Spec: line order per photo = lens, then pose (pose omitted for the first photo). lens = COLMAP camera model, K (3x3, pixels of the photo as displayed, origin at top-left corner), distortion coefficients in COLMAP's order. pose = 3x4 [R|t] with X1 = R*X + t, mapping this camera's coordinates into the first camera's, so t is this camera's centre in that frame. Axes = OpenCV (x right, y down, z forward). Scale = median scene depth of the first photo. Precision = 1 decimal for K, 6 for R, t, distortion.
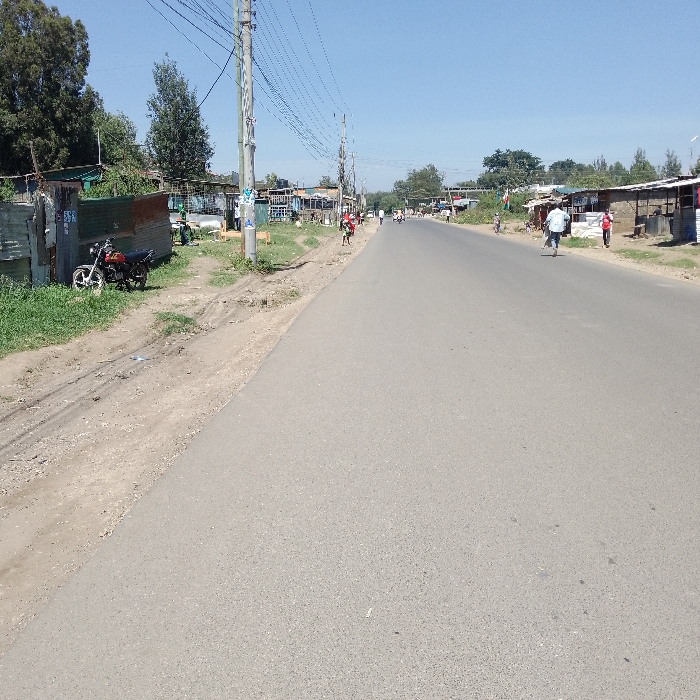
lens RADIAL K [[705.5, 0, 353.3], [0, 705.5, 355.0], [0, 0, 1]] dist [-0.002557, 0.000000]
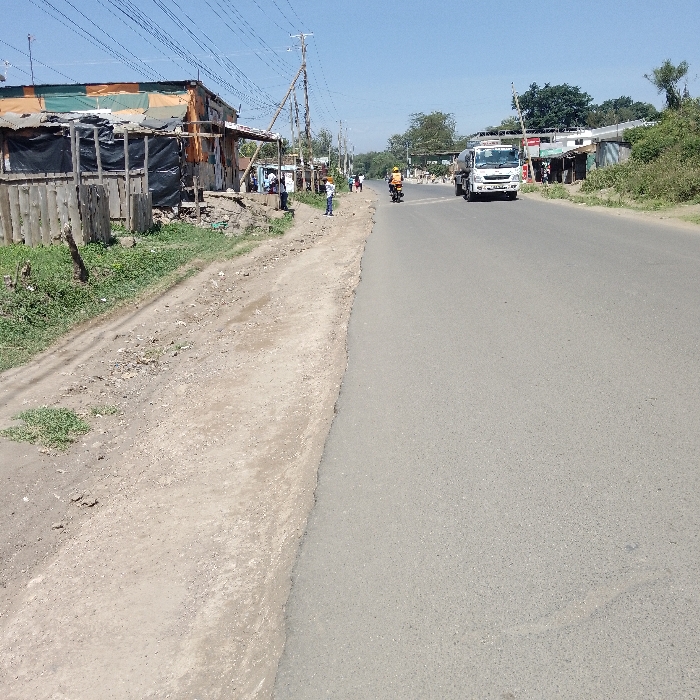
lens RADIAL K [[705.5, 0, 349.0], [0, 705.5, 345.7], [0, 0, 1]] dist [-0.002557, 0.000000]
pose [[0.999594, -0.028437, -0.001860, 0.020080], [0.028486, 0.998927, 0.036517, -0.108322], [0.000820, -0.036555, 0.999331, 0.528054]]
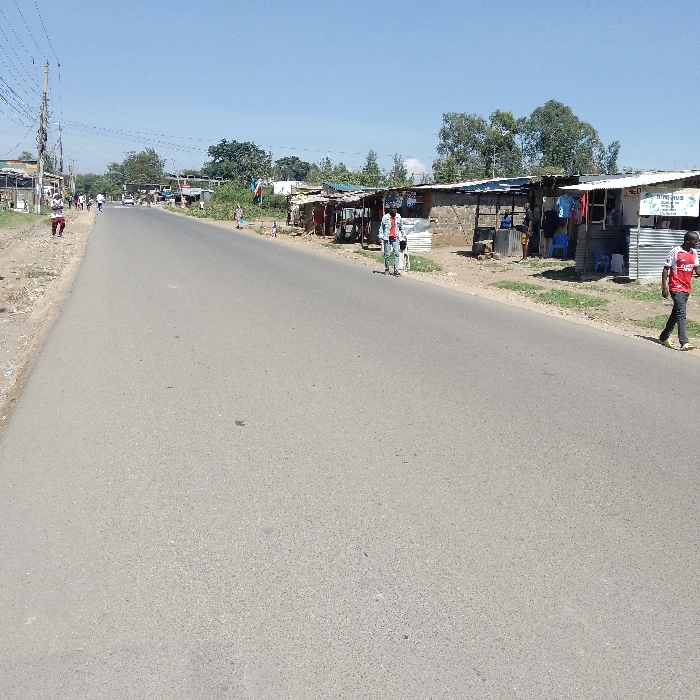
lens RADIAL K [[705.5, 0, 352.9], [0, 705.5, 346.7], [0, 0, 1]] dist [-0.002557, 0.000000]
pose [[0.924486, -0.011682, 0.381036, 0.000578], [0.011822, 0.999928, 0.001972, -0.021785], [-0.381032, 0.002681, 0.924558, 0.106221]]
